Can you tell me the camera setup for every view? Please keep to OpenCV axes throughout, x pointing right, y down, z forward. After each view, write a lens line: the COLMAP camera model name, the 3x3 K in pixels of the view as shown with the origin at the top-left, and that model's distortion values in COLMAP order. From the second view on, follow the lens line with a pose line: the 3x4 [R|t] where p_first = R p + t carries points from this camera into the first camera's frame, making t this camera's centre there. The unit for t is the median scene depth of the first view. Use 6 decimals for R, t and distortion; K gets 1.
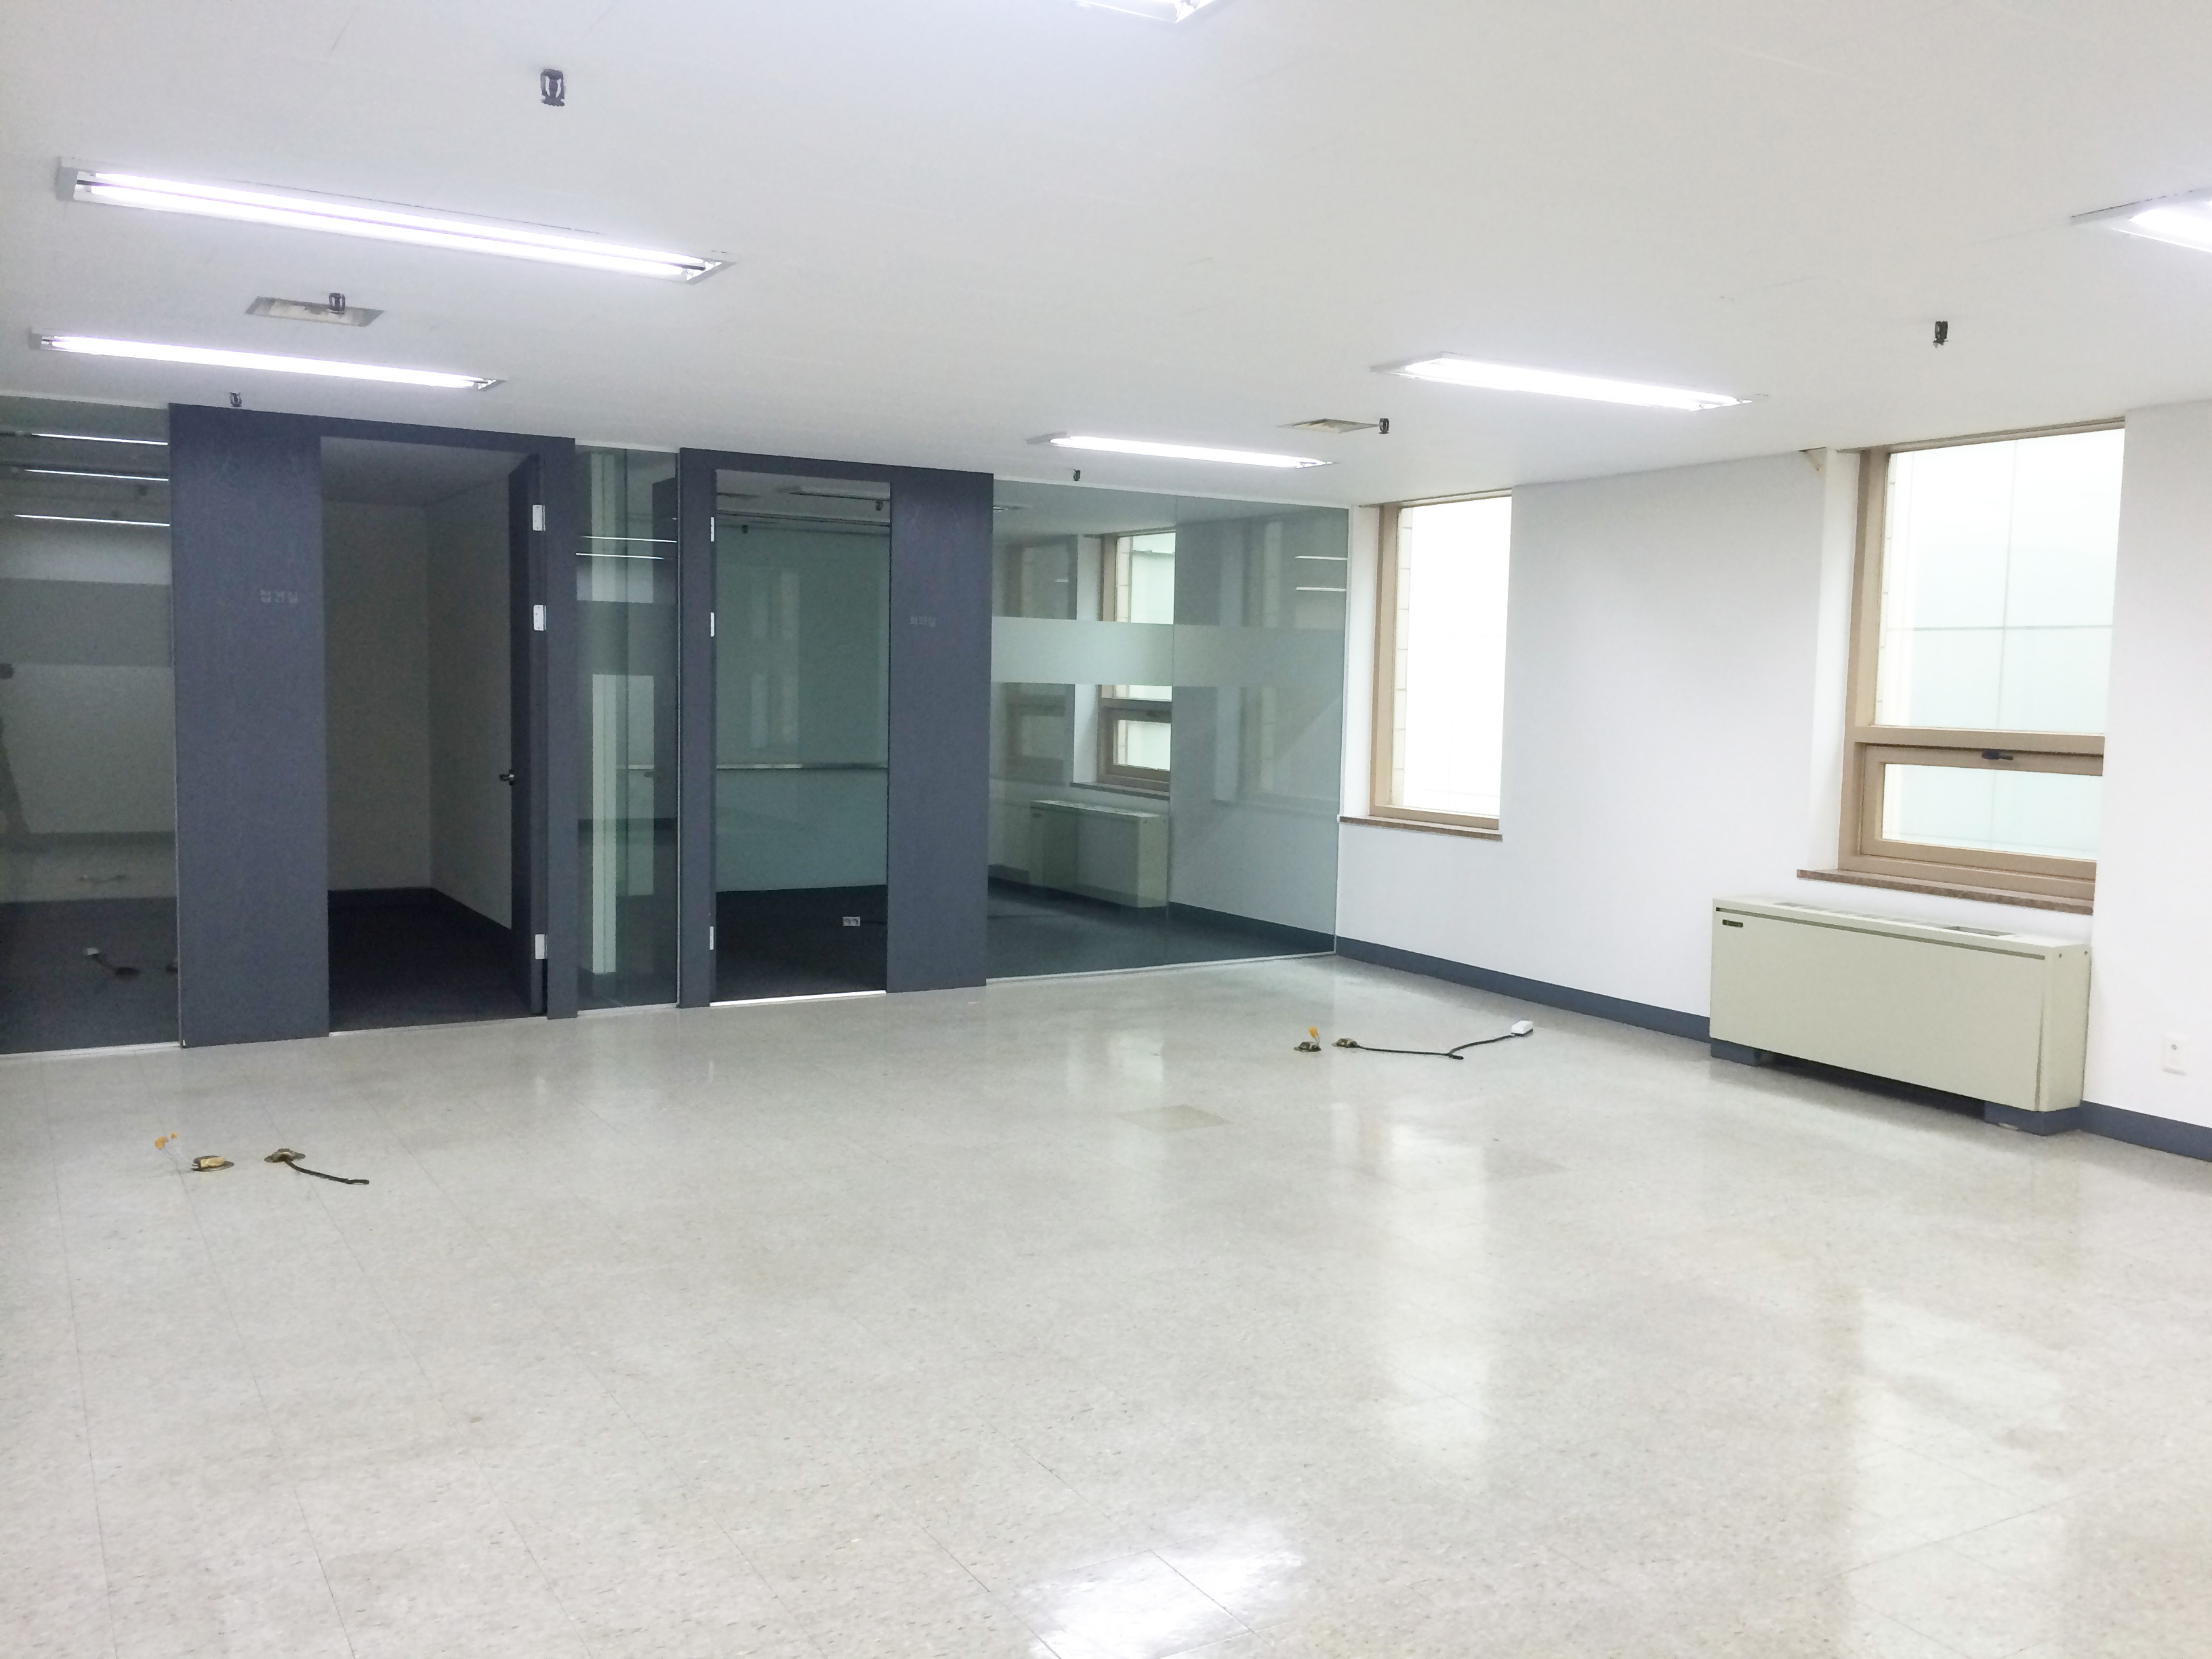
lens RADIAL K [[1879.4, 0, 1106.0], [0, 1879.4, 829.5], [0, 0, 1]] dist [0.092308, -0.125218]
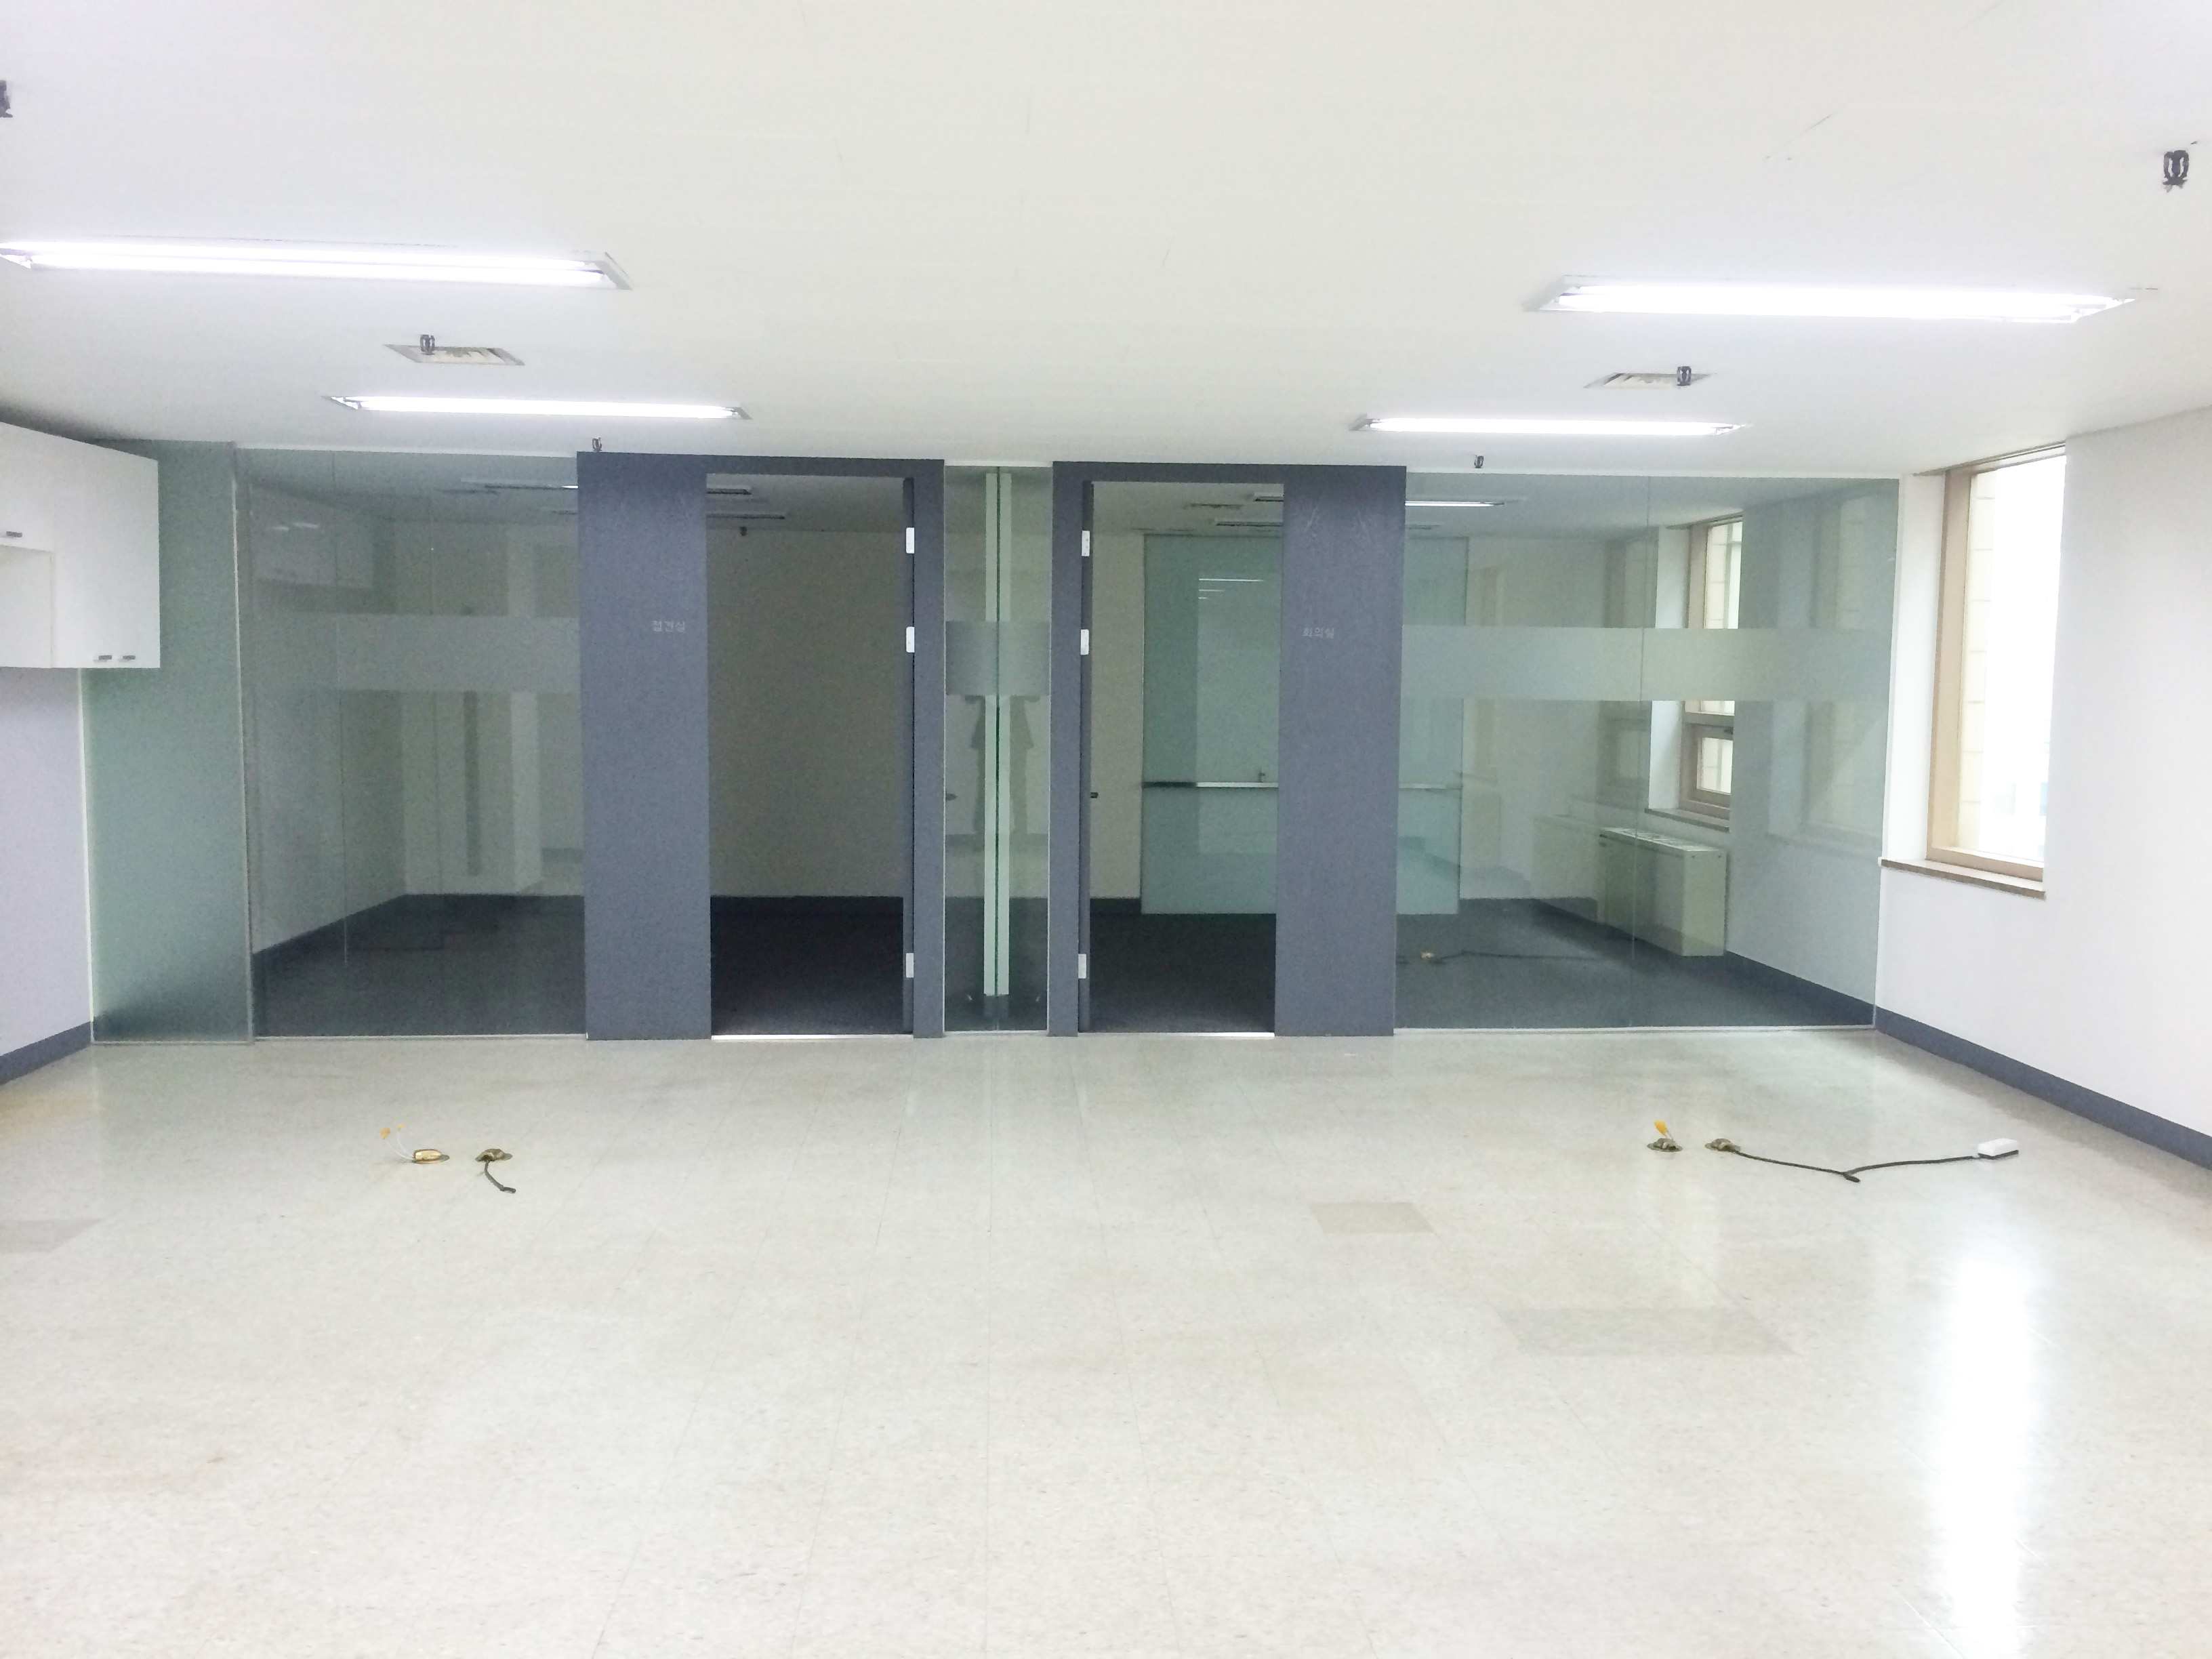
lens RADIAL K [[1879.4, 0, 1106.0], [0, 1879.4, 829.5], [0, 0, 1]] dist [0.092308, -0.125218]
pose [[0.892675, 0.025141, -0.449998, 0.224445], [-0.027496, 0.999621, 0.001304, -0.013429], [0.449861, 0.011209, 0.893028, 0.138083]]
